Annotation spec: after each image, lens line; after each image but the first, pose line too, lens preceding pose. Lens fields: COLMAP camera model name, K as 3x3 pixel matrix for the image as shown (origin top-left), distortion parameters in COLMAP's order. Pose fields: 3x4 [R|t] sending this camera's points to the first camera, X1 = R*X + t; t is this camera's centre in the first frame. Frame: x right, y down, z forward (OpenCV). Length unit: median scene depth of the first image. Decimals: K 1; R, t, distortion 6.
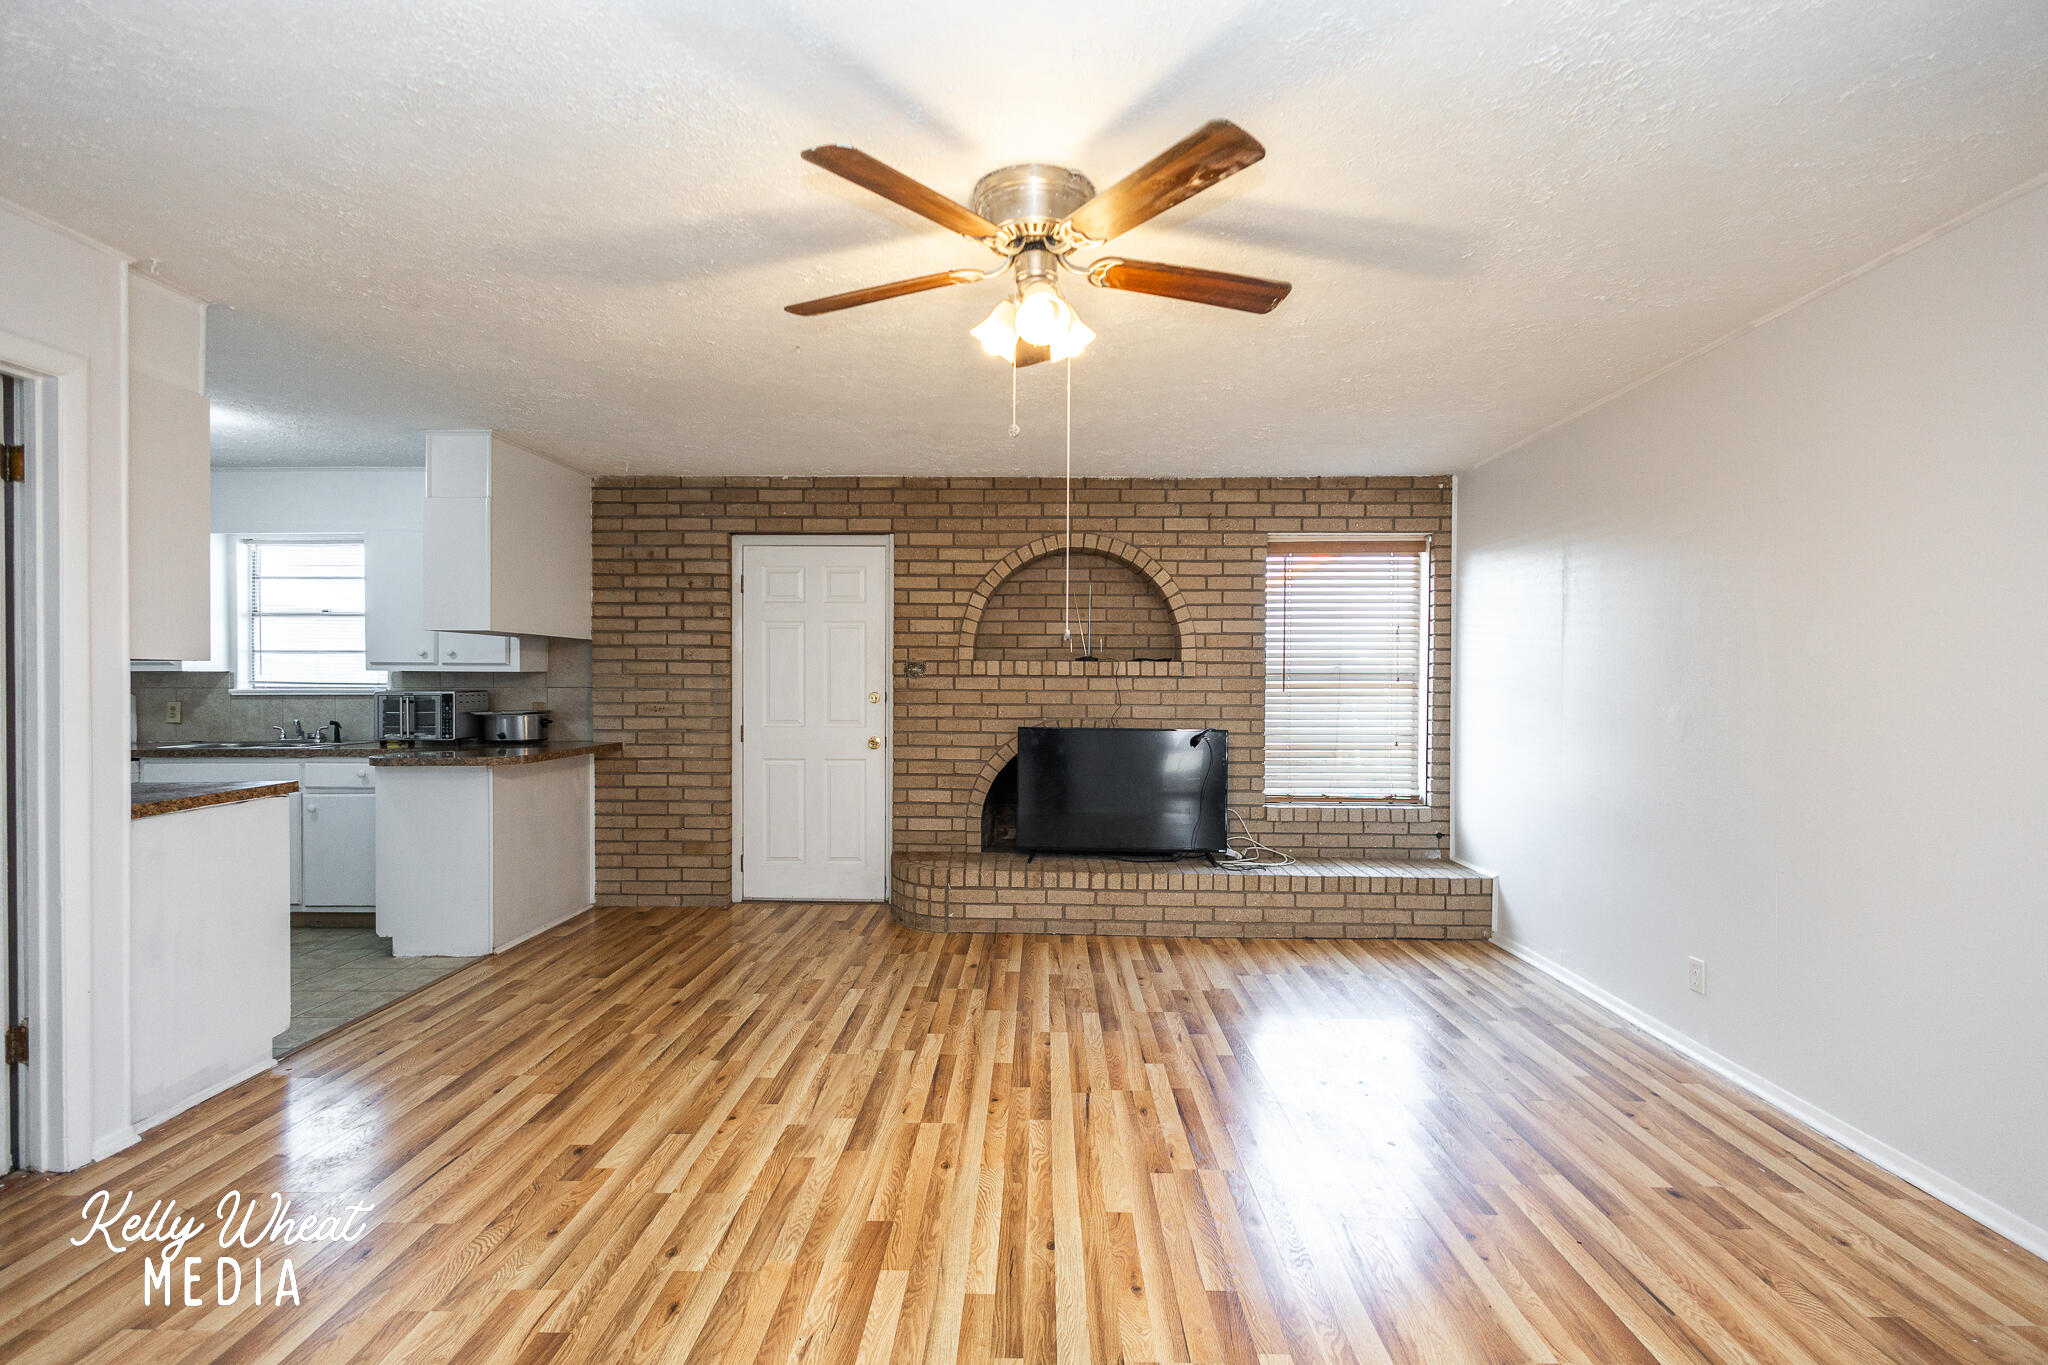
lens RADIAL K [[969.6, 0, 1024.0], [0, 969.6, 682.5], [0, 0, 1]] dist [0.003102, -0.000310]
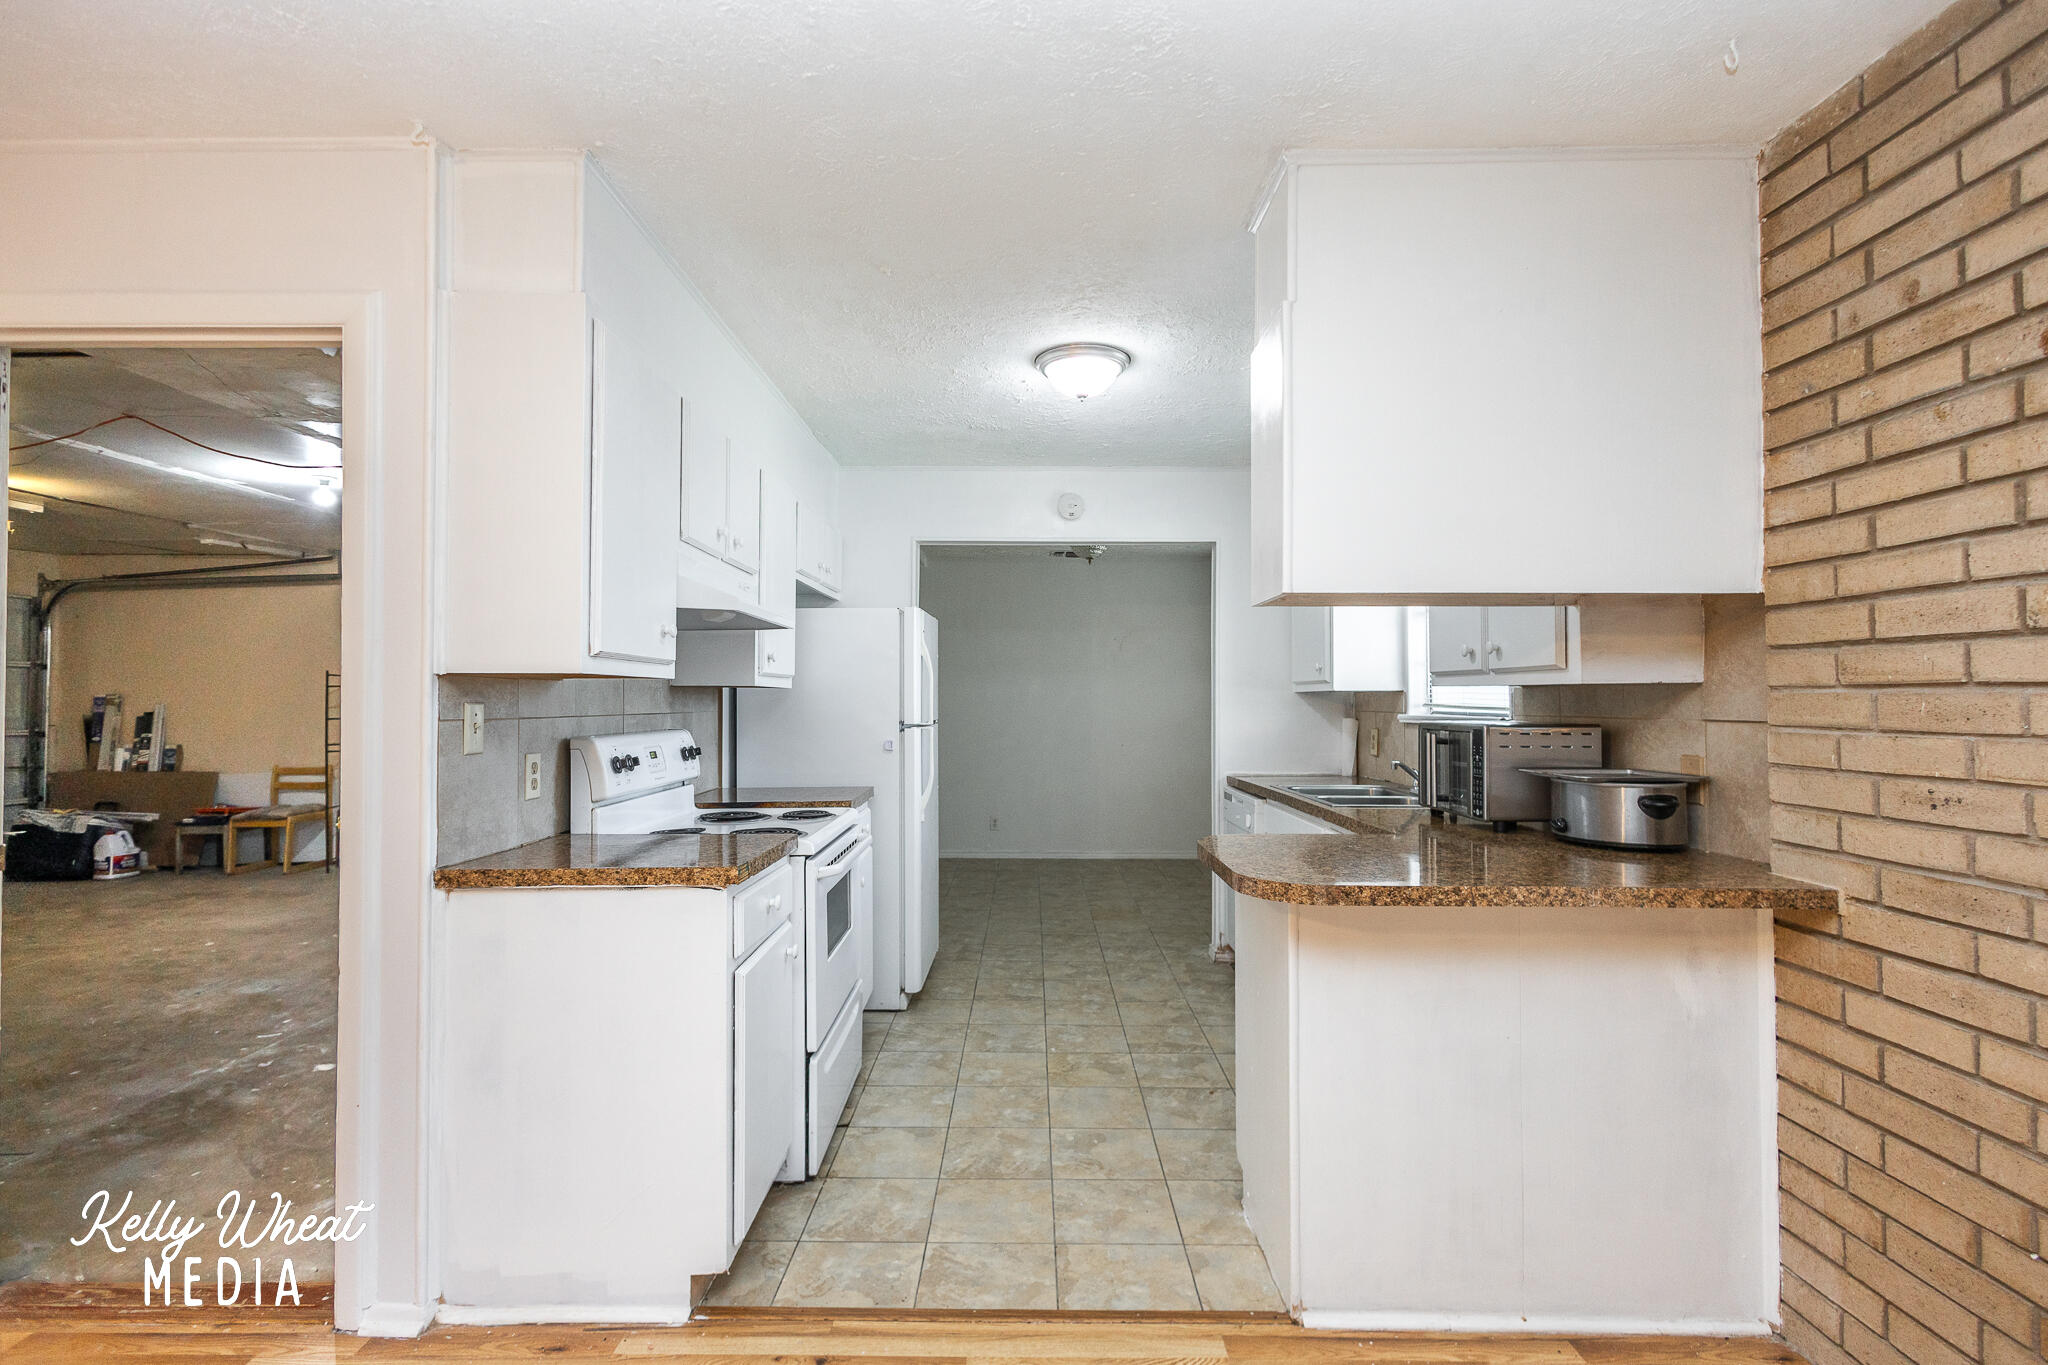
lens RADIAL K [[969.6, 0, 1024.0], [0, 969.6, 682.5], [0, 0, 1]] dist [0.003102, -0.000310]
pose [[0.014330, -0.018810, -0.999720, -0.083831], [-0.004455, 0.999812, -0.018876, -0.001906], [0.999887, 0.004724, 0.014243, 0.716623]]
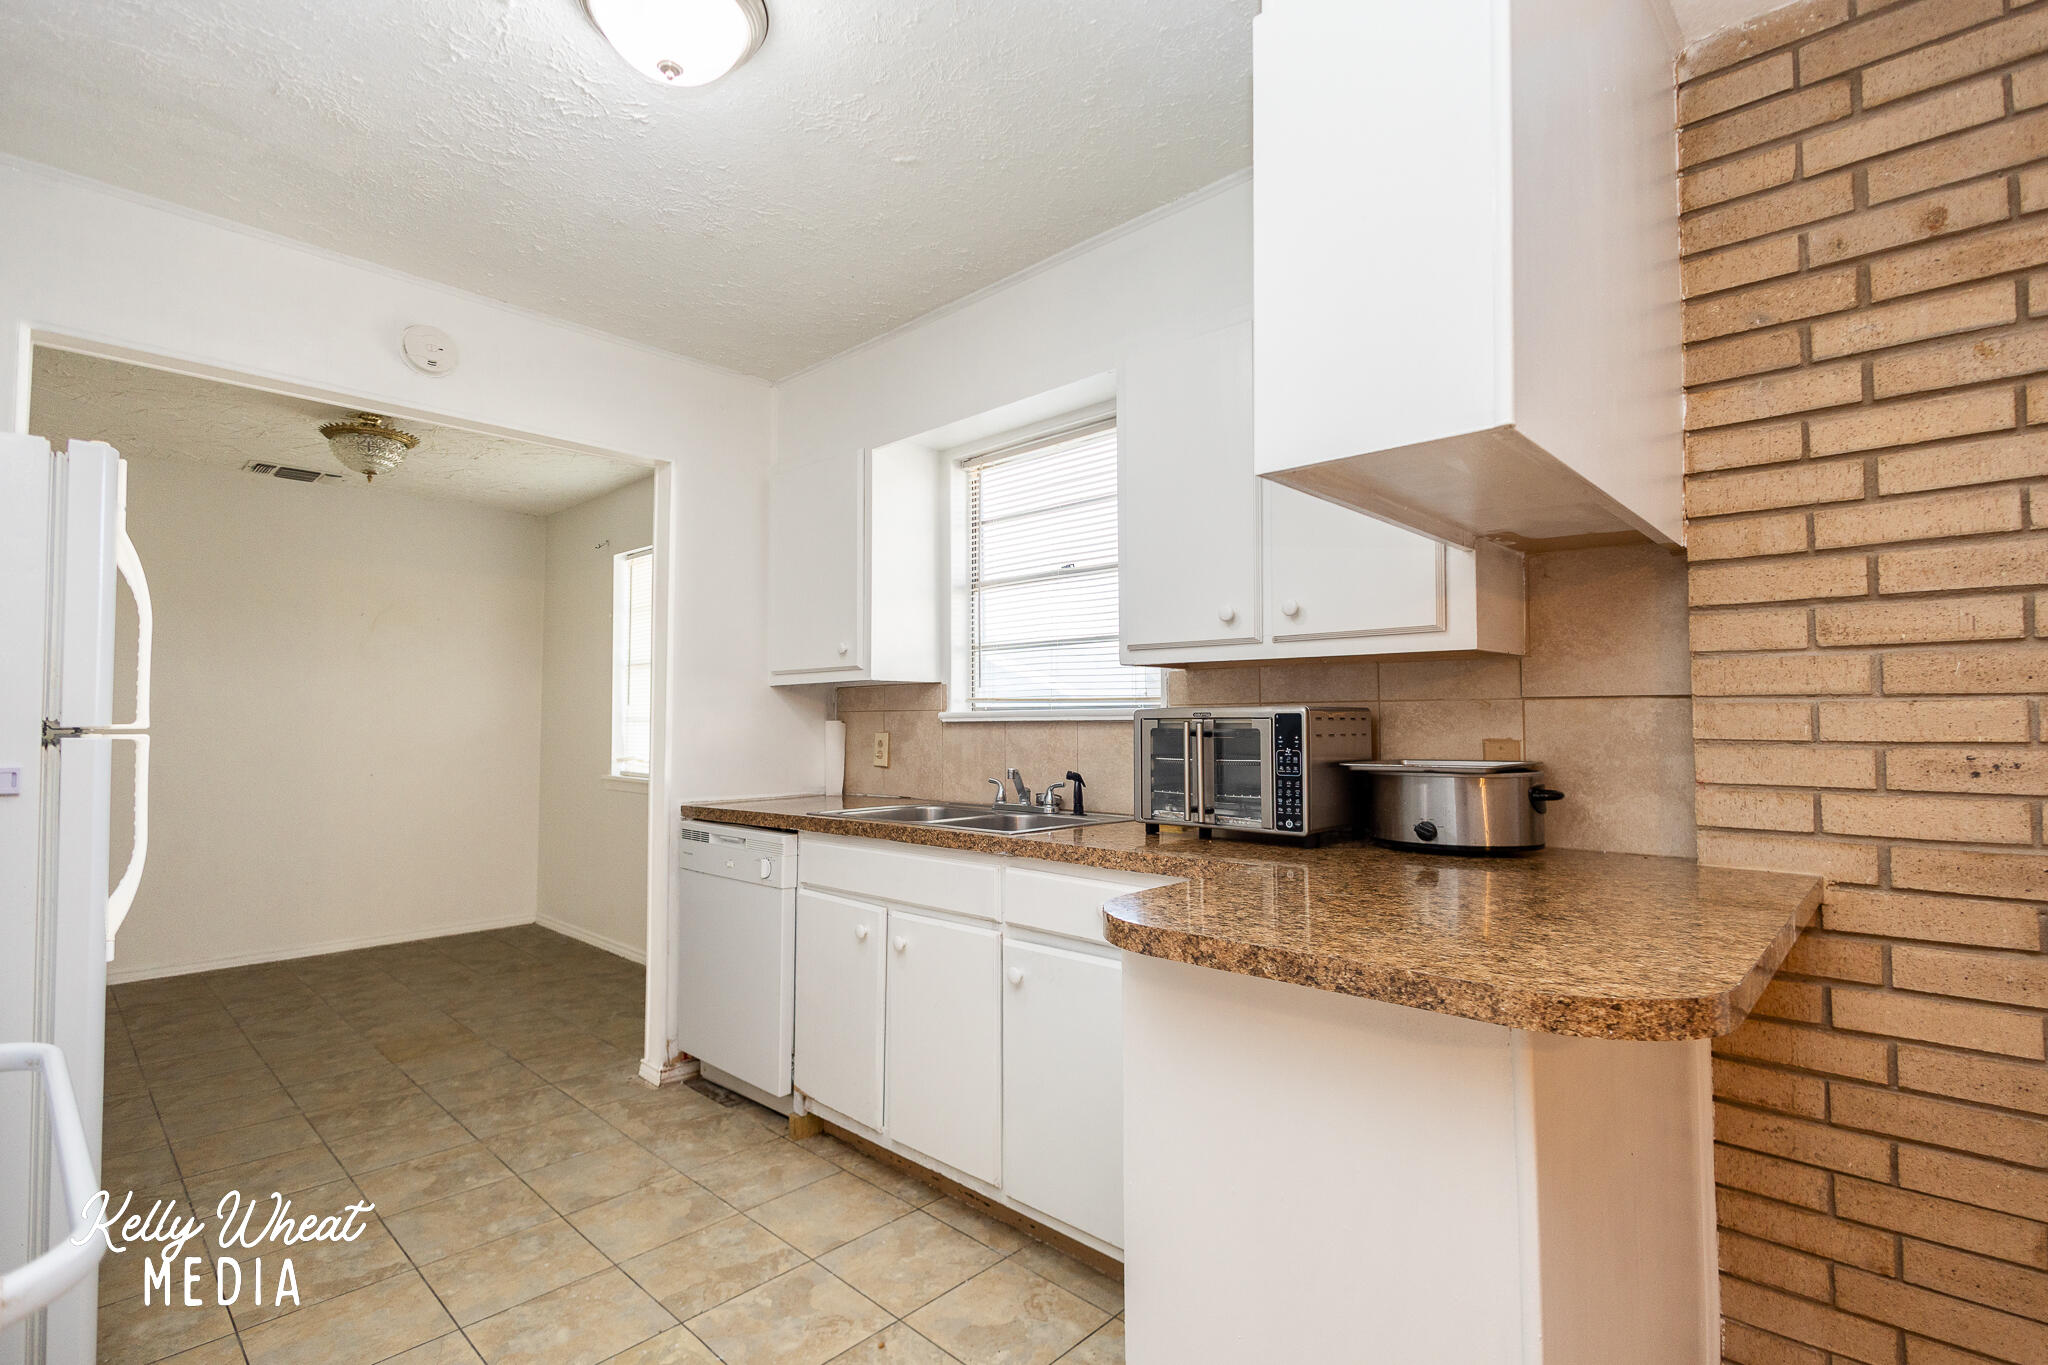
lens RADIAL K [[958.8, 0, 1031.1], [0, 958.8, 687.6], [0, 0, 1]] dist [0.013348, -0.005924]
pose [[0.742032, -0.026556, -0.669838, -0.394578], [0.000288, 0.999228, -0.039295, 0.015495], [0.670364, 0.028965, 0.741467, 0.618082]]
